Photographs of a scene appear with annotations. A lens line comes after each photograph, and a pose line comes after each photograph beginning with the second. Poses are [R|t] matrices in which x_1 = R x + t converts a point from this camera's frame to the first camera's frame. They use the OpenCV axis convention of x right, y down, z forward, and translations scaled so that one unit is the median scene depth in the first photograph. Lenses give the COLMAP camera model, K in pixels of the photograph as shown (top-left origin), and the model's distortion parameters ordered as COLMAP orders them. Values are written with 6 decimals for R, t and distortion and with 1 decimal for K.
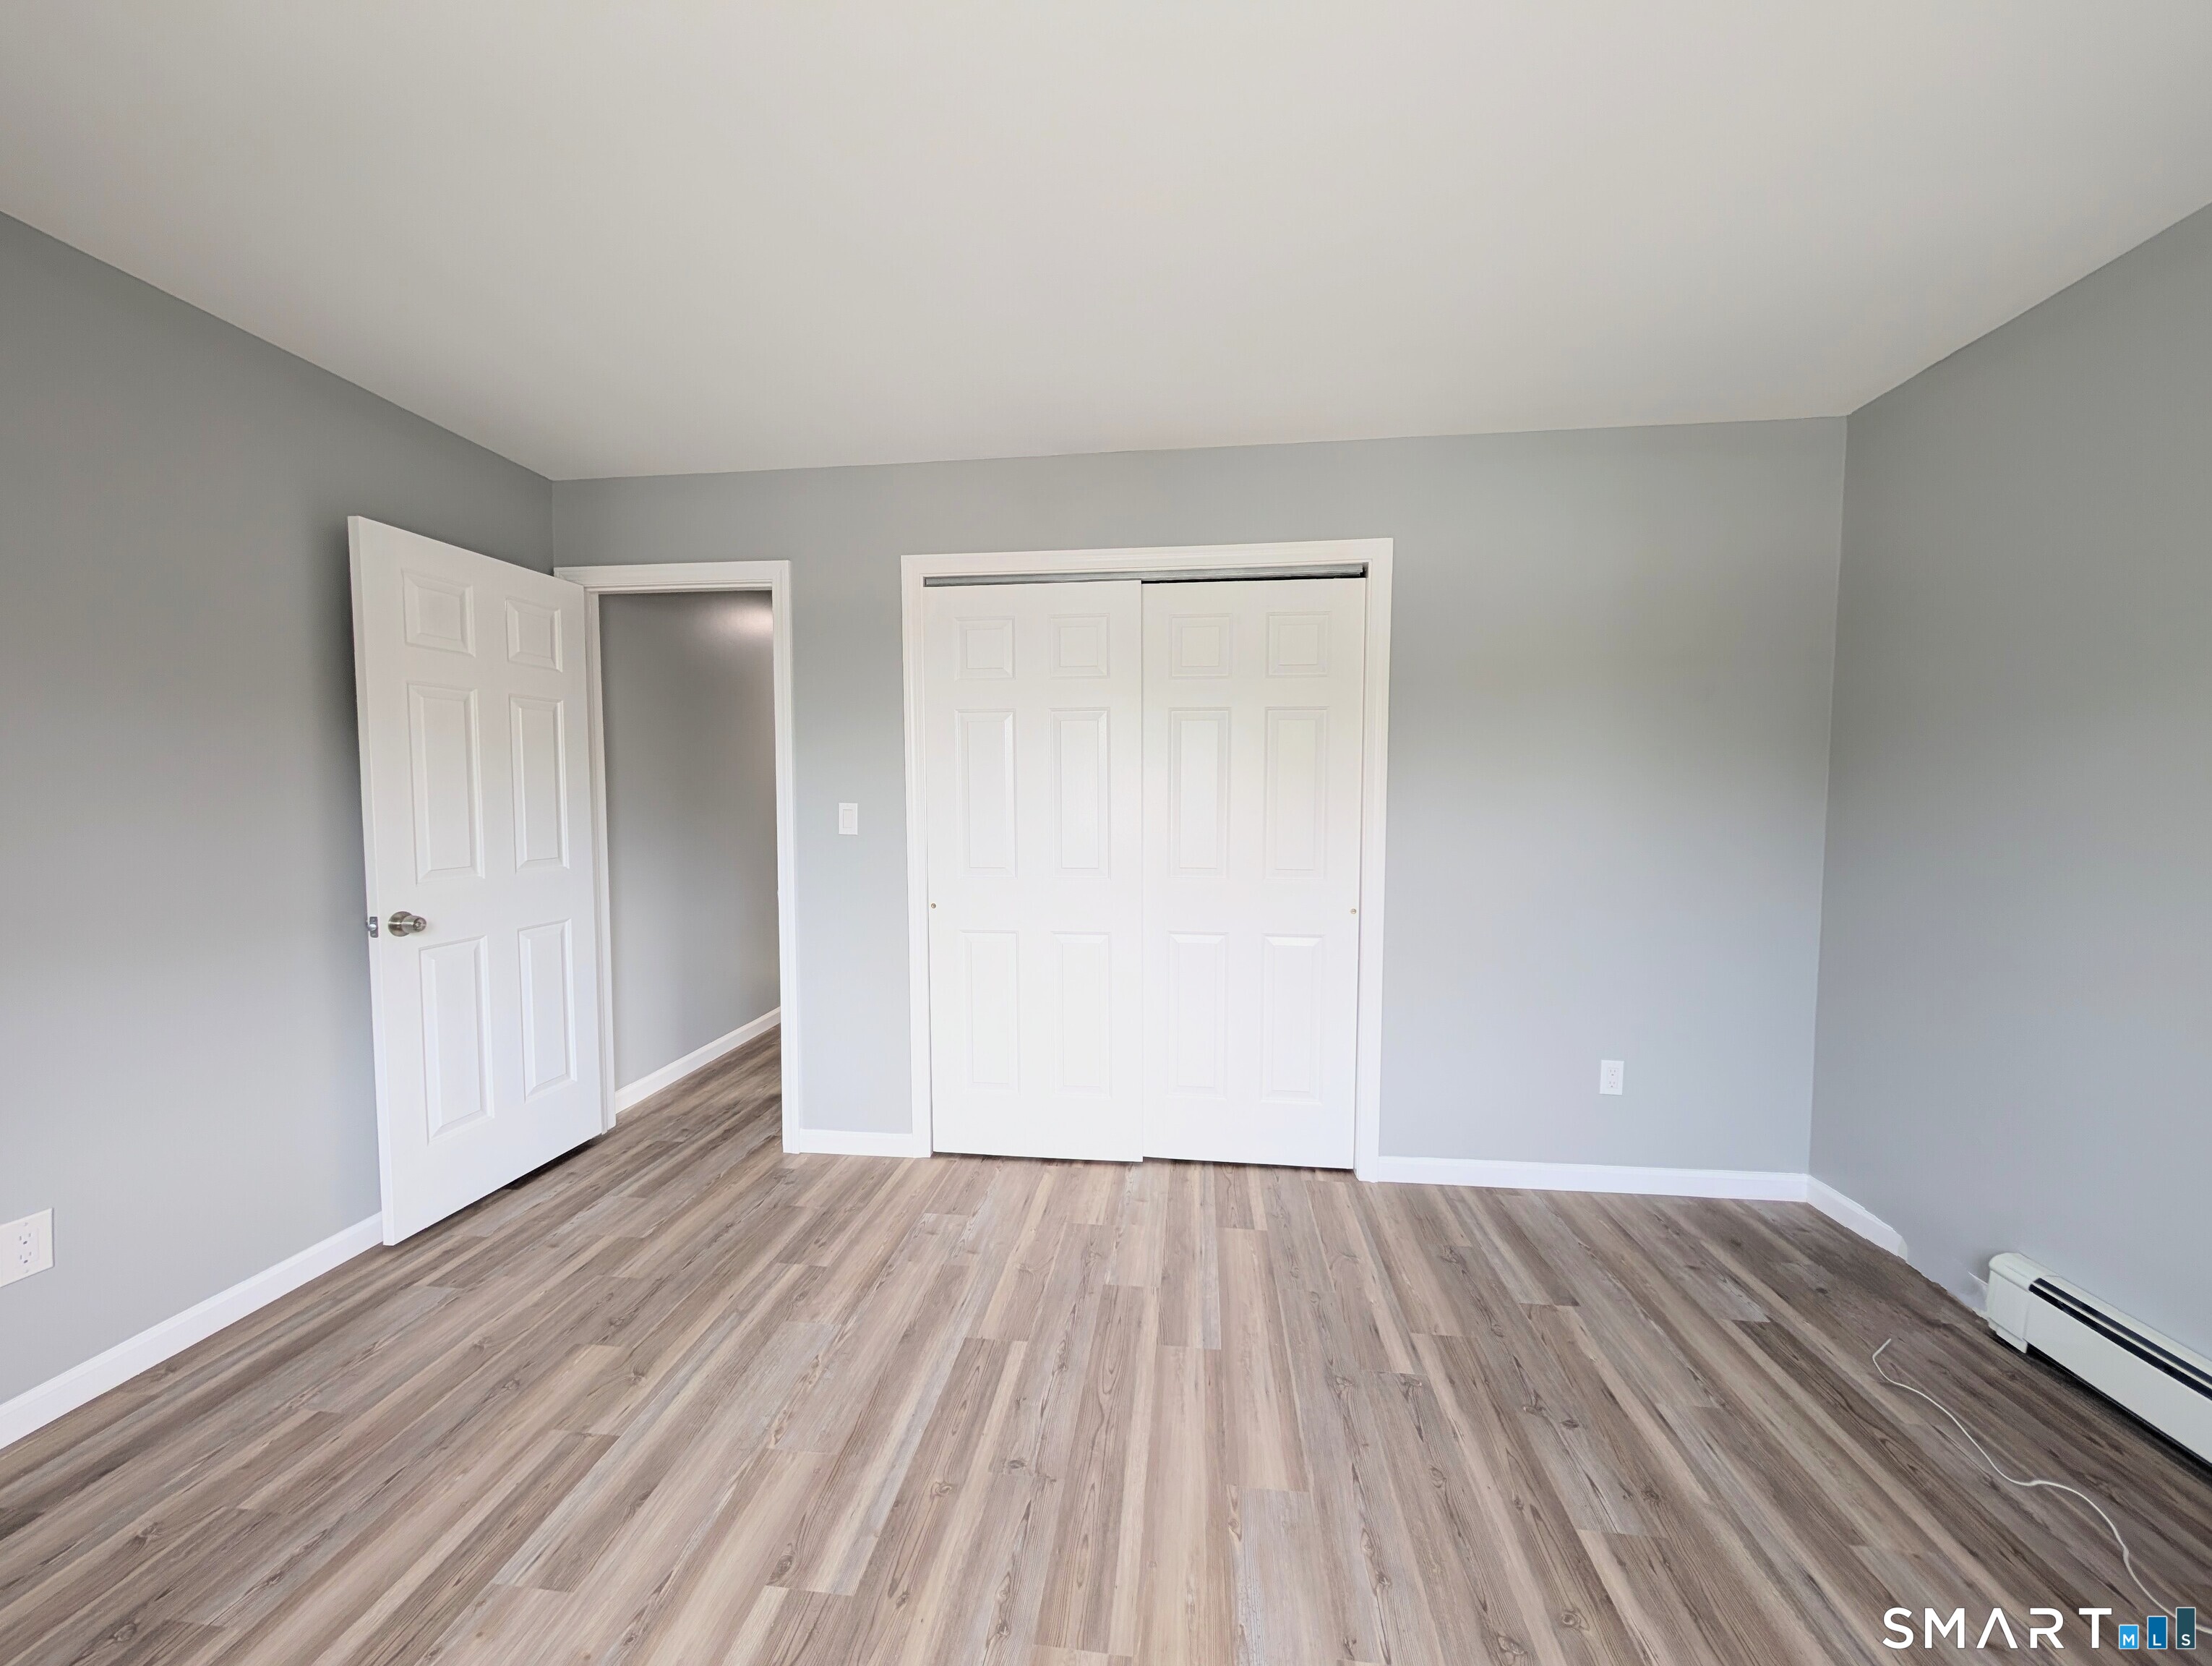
lens RADIAL K [[803.3, 0, 1107.7], [0, 803.3, 833.3], [0, 0, 1]] dist [0.001066, 0.000095]
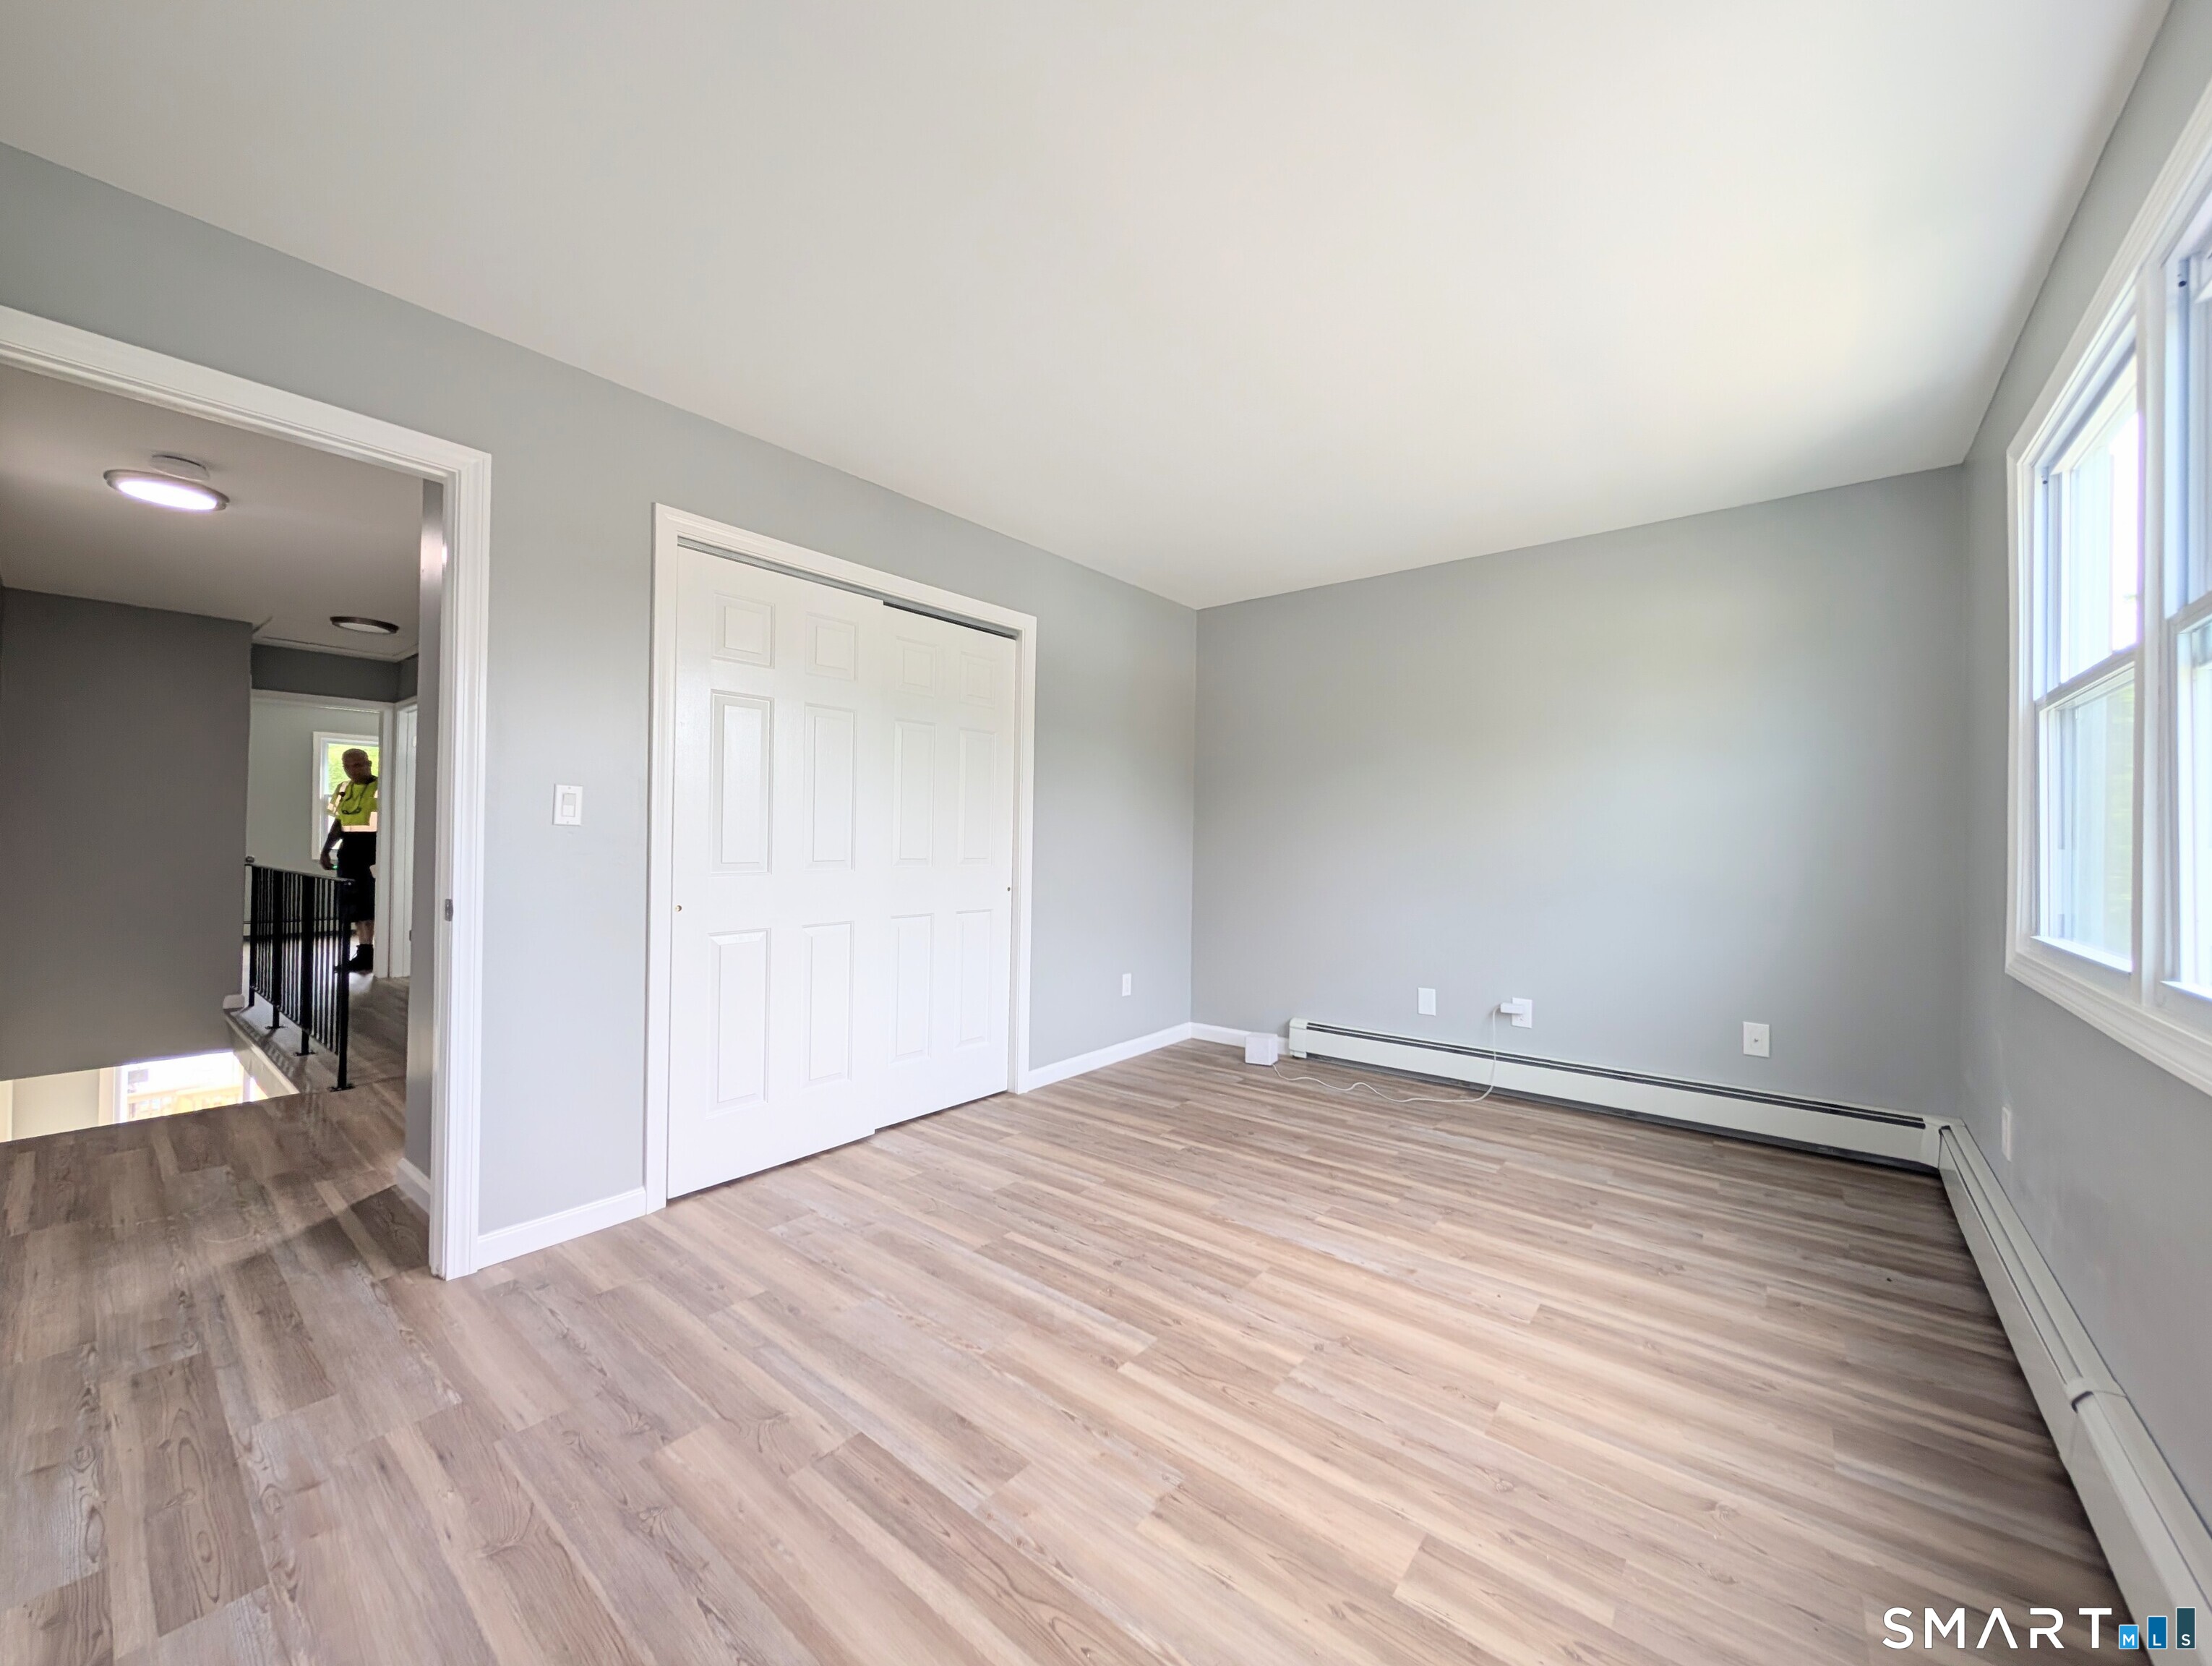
lens RADIAL K [[892.6, 0, 1062.4], [0, 892.6, 835.7], [0, 0, 1]] dist [0.007899, -0.000046]
pose [[0.541969, 0.012660, 0.840303, -1.011964], [0.030929, 0.998909, -0.034998, 0.074181], [-0.839829, 0.044957, 0.540986, 0.153411]]
